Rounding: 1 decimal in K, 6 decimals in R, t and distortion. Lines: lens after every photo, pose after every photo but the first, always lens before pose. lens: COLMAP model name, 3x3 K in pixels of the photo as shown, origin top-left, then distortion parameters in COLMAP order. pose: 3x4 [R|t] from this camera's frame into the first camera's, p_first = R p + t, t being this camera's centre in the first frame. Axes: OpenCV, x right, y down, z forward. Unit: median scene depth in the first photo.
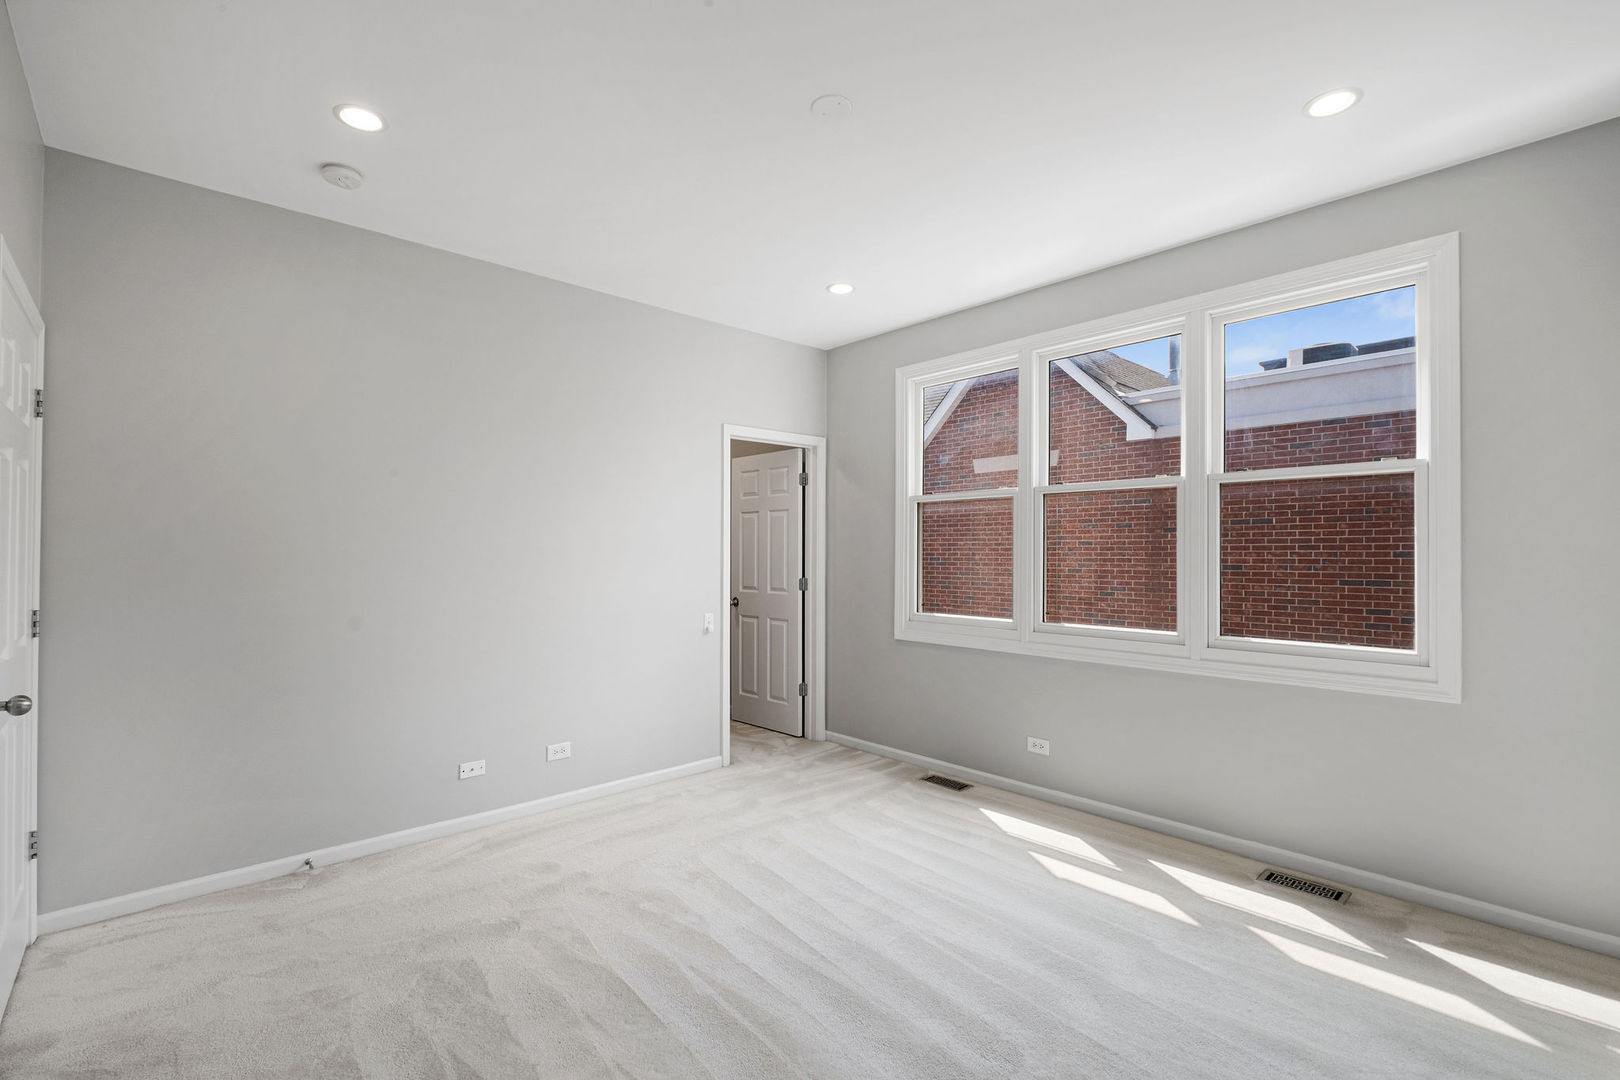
lens RADIAL K [[721.2, 0, 796.7], [0, 721.2, 552.3], [0, 0, 1]] dist [0.000888, -0.000443]
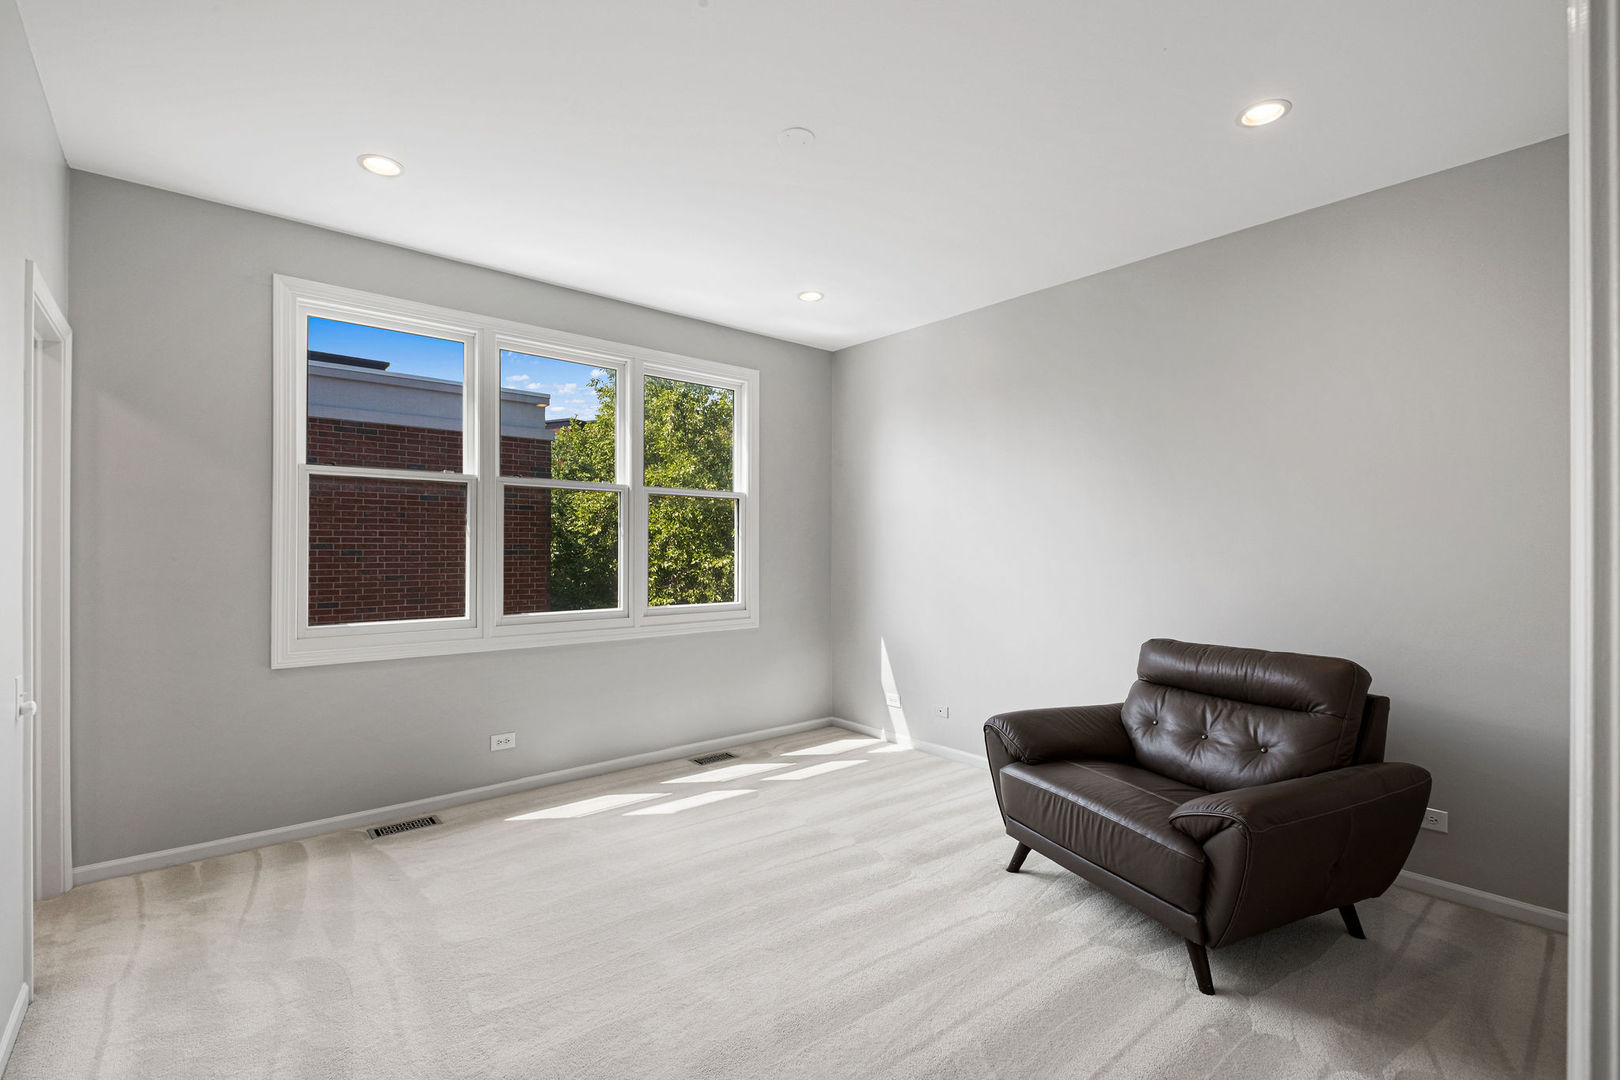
lens RADIAL K [[721.2, 0, 796.7], [0, 721.2, 552.3], [0, 0, 1]] dist [0.000888, -0.000443]
pose [[0.035507, -0.008691, 0.999332, -0.589797], [-0.006265, 0.999941, 0.008919, 0.000707], [-0.999350, -0.006577, 0.035451, 0.537125]]
